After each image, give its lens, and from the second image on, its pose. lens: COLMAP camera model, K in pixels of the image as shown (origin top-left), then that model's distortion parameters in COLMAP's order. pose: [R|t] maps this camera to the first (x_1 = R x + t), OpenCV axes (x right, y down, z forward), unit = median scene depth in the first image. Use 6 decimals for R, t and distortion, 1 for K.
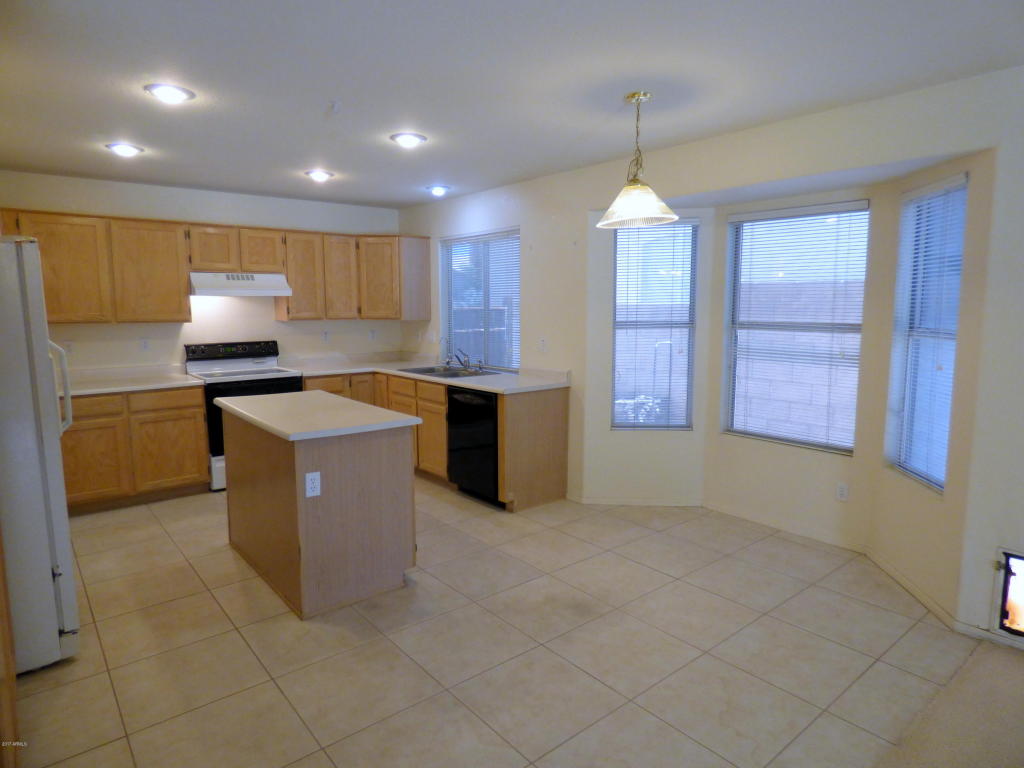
lens RADIAL K [[620.1, 0, 512.0], [0, 620.1, 384.0], [0, 0, 1]] dist [-0.011547, -0.001775]
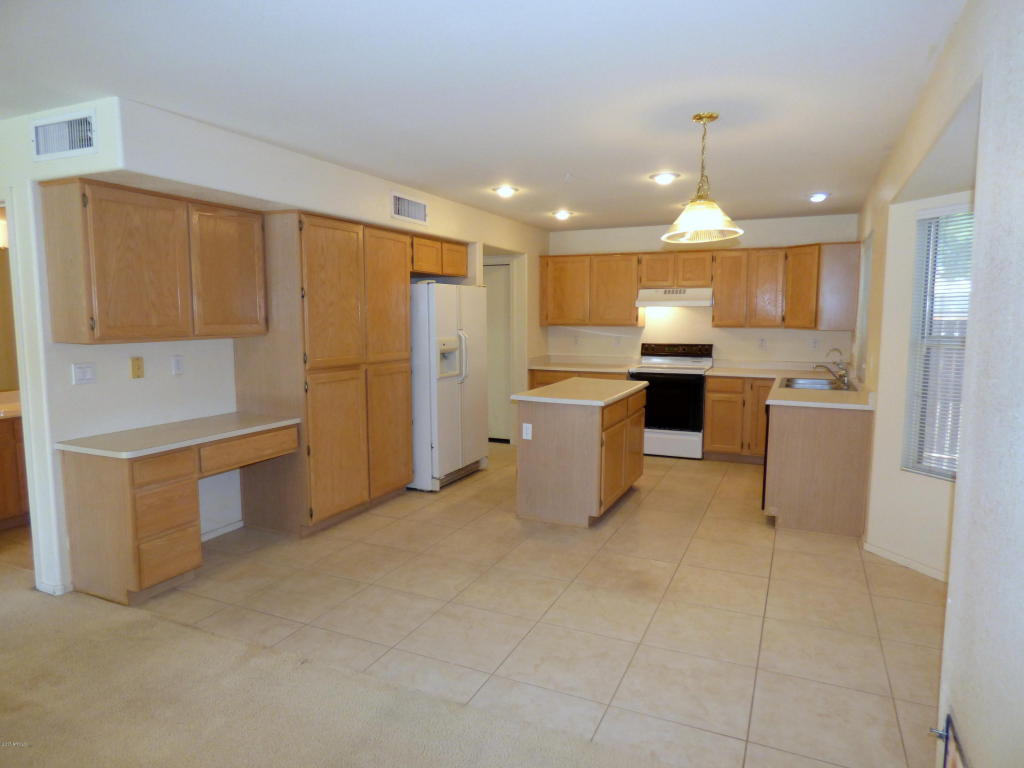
lens RADIAL K [[642.0, 0, 512.0], [0, 642.0, 374.4], [0, 0, 1]] dist [0.064676, -0.000316]
pose [[0.439509, 0.089828, -0.893735, 0.609094], [-0.115063, 0.992420, 0.043162, -0.024749], [0.890838, 0.083866, 0.446513, 0.136274]]
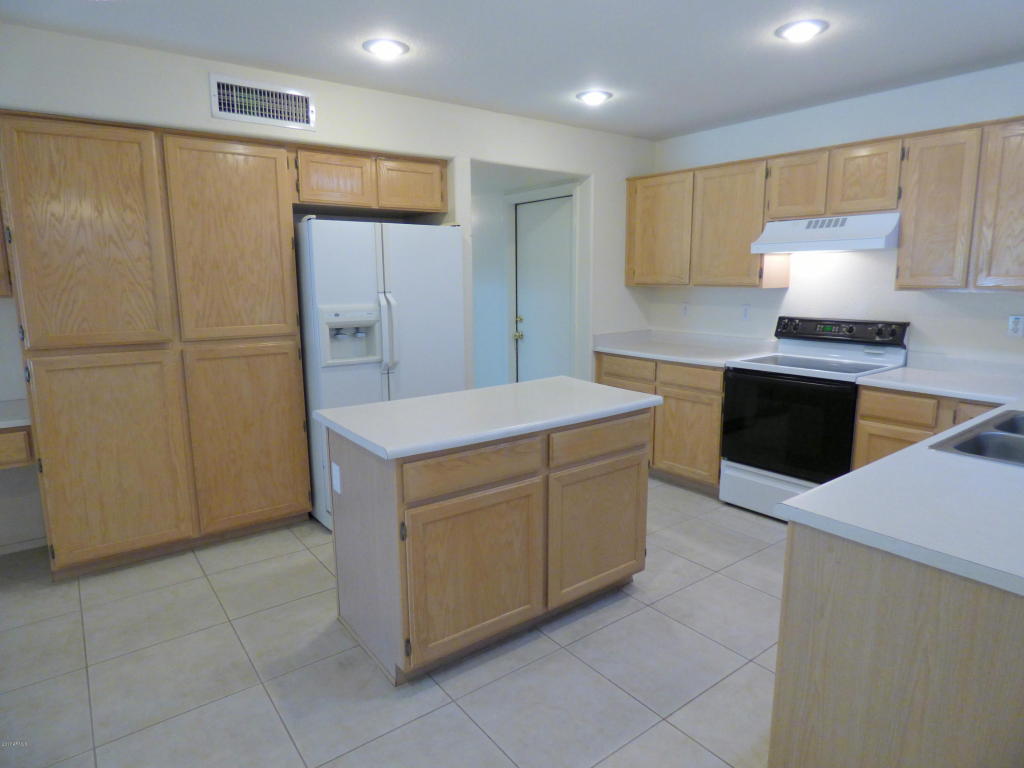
lens RADIAL K [[623.5, 0, 510.6], [0, 623.5, 372.8], [0, 0, 1]] dist [0.003716, -0.001071]
pose [[-0.039886, 0.159905, -0.986326, 0.279264], [-0.118527, 0.979385, 0.163573, -0.084108], [0.992149, 0.123430, -0.020111, 0.699623]]
